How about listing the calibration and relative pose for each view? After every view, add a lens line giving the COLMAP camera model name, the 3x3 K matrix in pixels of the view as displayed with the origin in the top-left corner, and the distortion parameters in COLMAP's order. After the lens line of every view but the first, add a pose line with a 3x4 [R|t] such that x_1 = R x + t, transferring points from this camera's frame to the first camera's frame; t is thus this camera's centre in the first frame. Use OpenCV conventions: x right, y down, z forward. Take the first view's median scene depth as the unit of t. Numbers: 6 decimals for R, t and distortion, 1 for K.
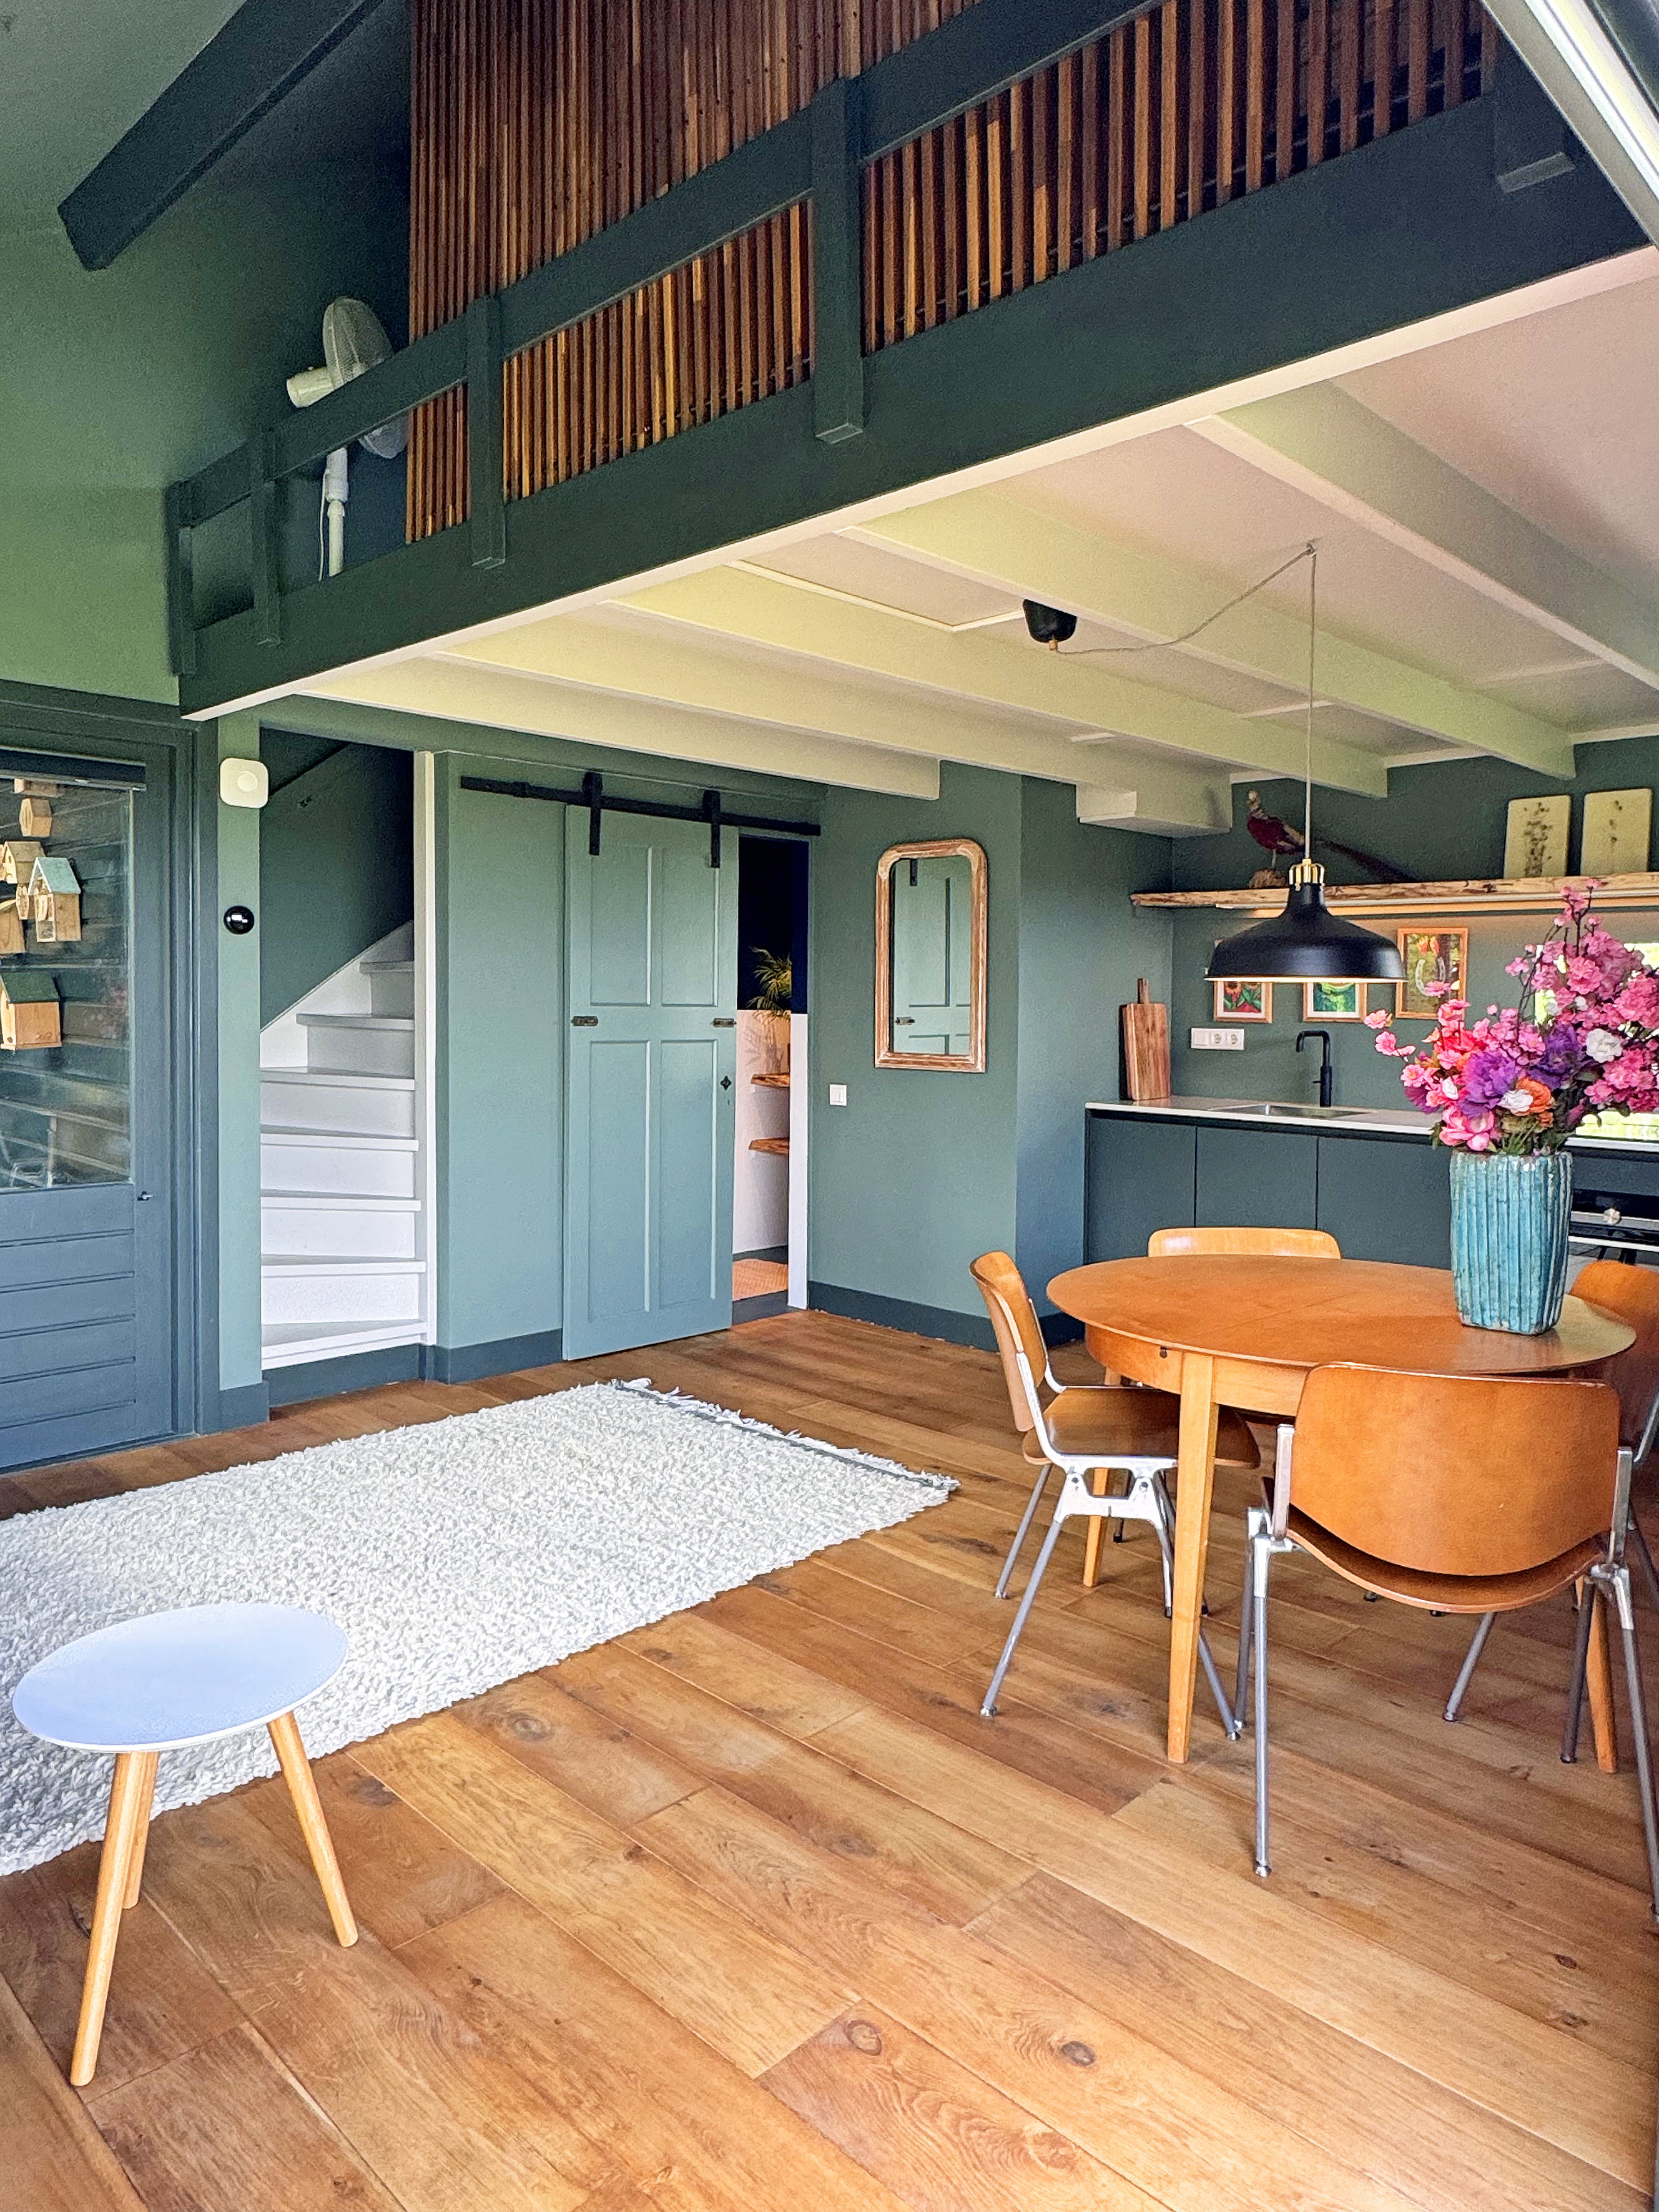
lens RADIAL K [[1448.9, 0, 829.5], [0, 1448.9, 1106.0], [0, 0, 1]] dist [0.003549, 0.000667]
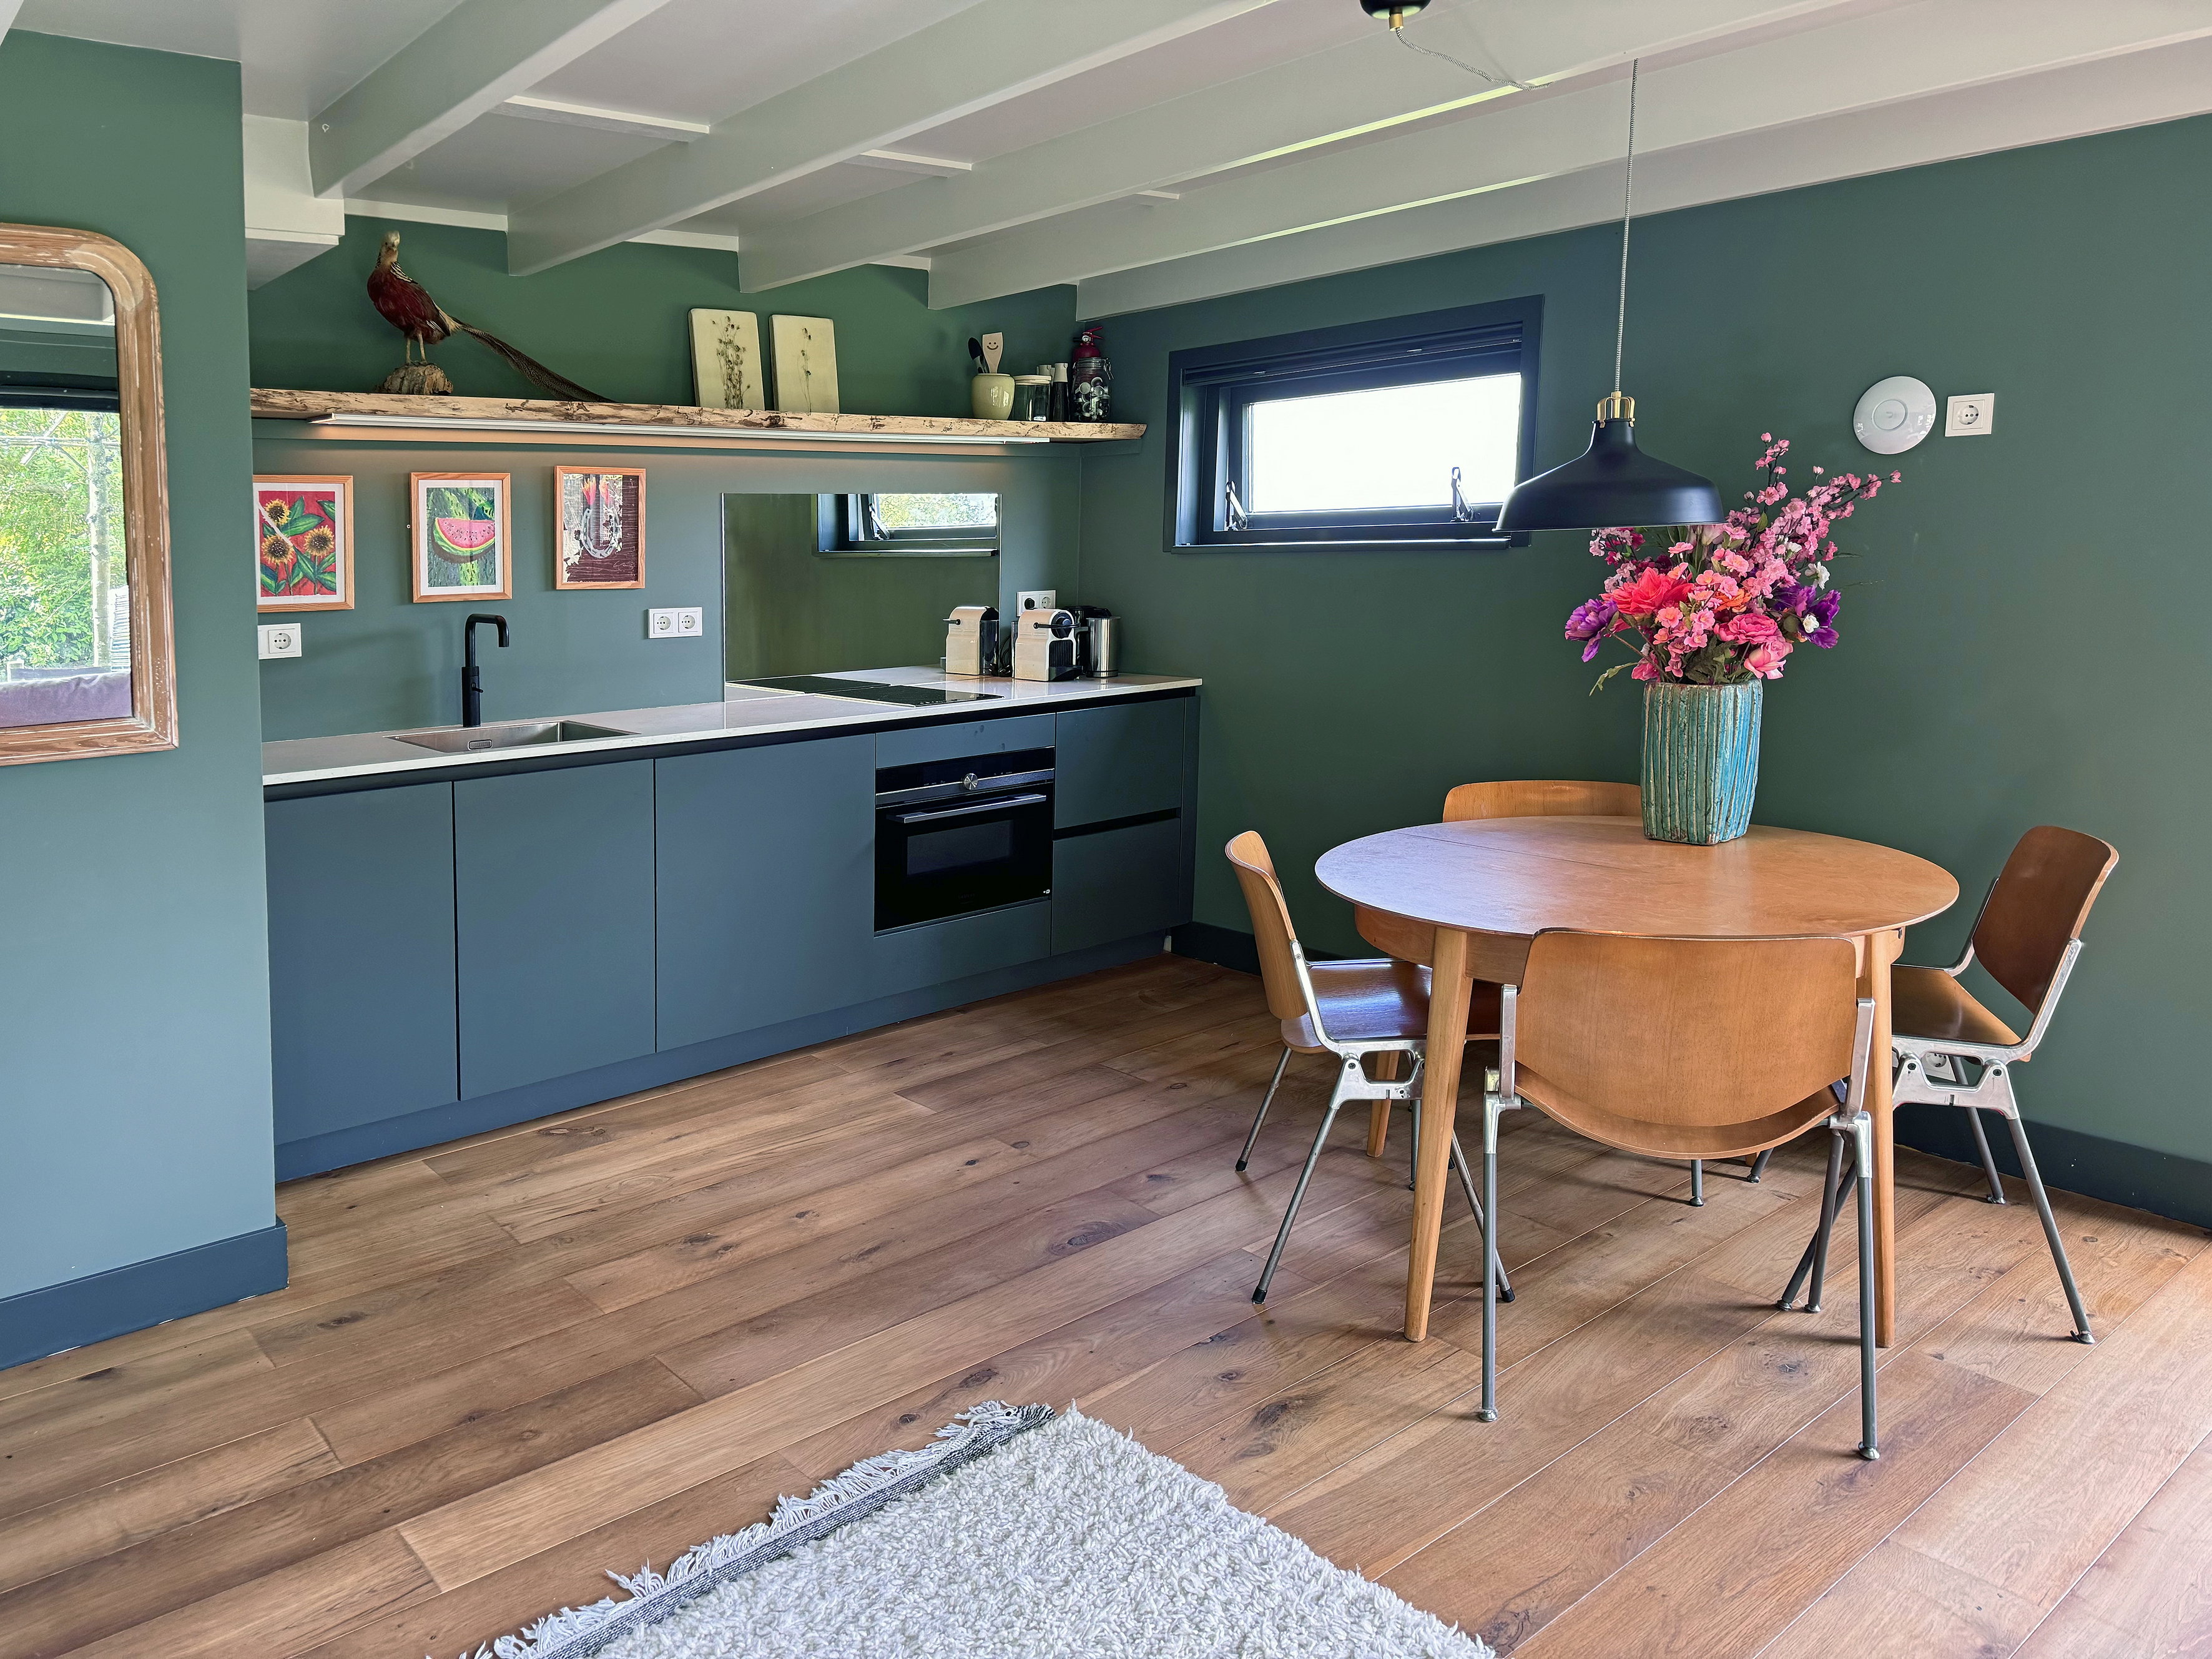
lens RADIAL K [[1540.1, 0, 1146.4], [0, 1540.1, 743.4], [0, 0, 1]] dist [0.006389, -0.000983]
pose [[0.100322, -0.149005, 0.983734, -0.387040], [0.101928, 0.985059, 0.138811, -0.067458], [-0.989720, 0.086344, 0.114011, 0.684228]]
